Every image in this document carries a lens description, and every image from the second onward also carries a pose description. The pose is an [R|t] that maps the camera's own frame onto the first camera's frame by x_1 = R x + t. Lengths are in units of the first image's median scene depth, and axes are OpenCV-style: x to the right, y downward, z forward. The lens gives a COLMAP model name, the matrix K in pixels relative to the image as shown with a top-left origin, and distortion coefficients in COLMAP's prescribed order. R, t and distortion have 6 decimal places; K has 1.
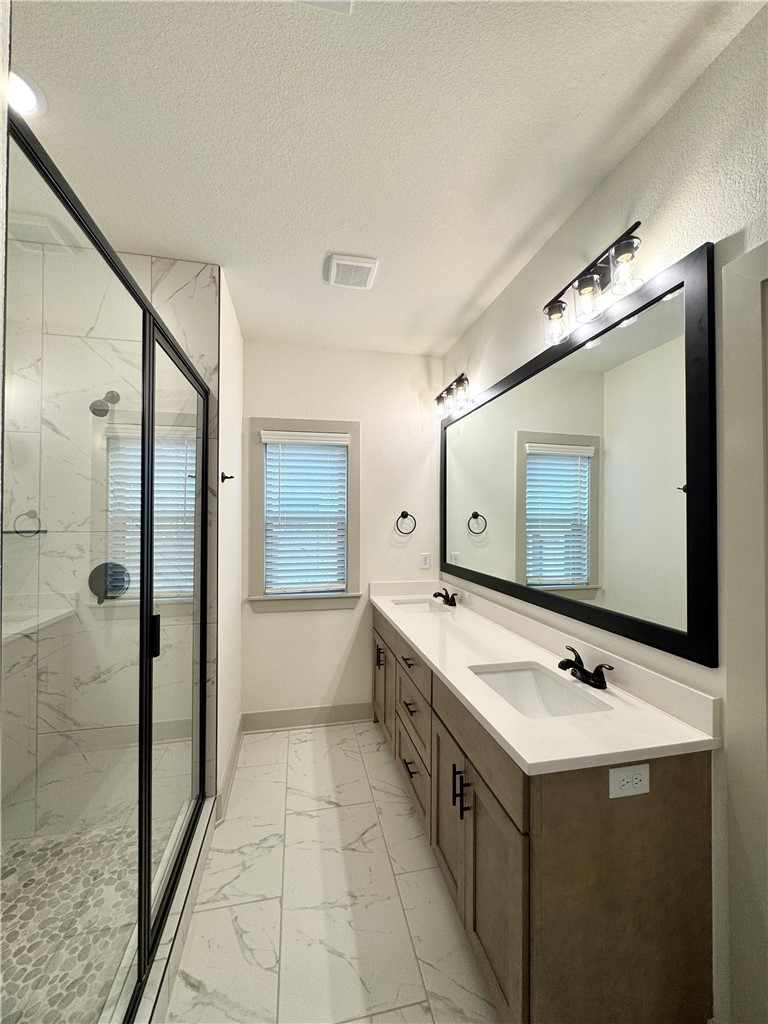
lens RADIAL K [[410.4, 0, 382.9], [0, 410.4, 513.1], [0, 0, 1]] dist [-0.001156, -0.000069]
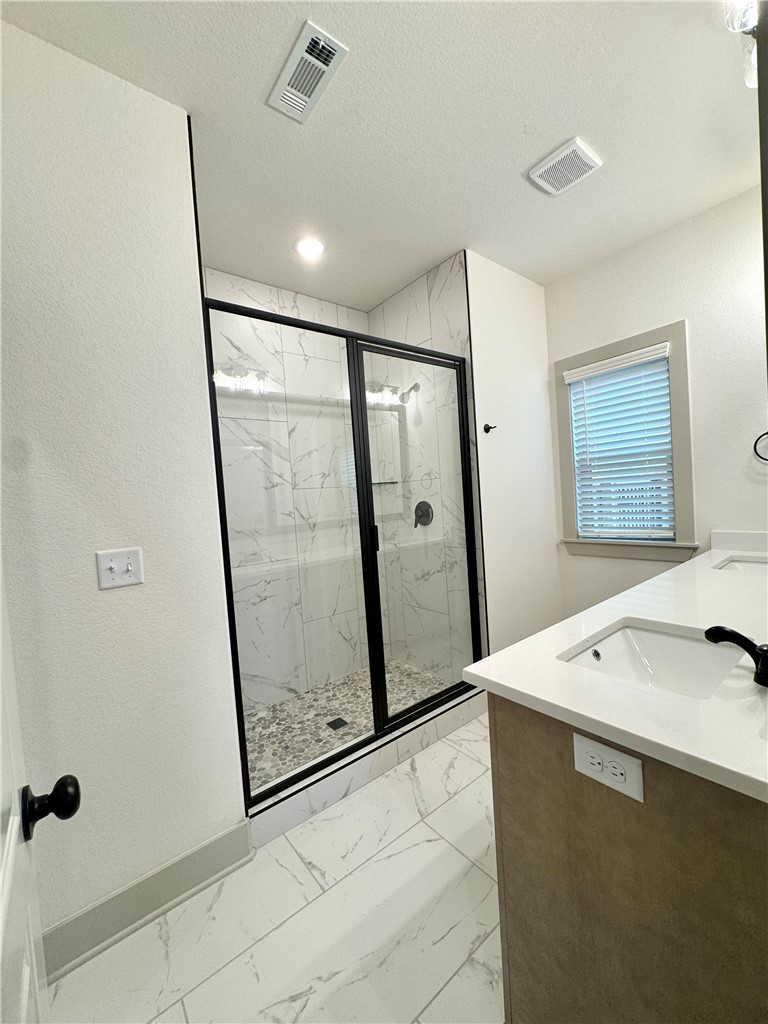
lens RADIAL K [[410.4, 0, 383.9], [0, 410.4, 514.3], [0, 0, 1]] dist [-0.001156, -0.000069]
pose [[0.444621, 0.005599, -0.895701, 0.577922], [0.080137, 0.995722, 0.046004, 0.085905], [0.892127, -0.092233, 0.442270, 0.208862]]
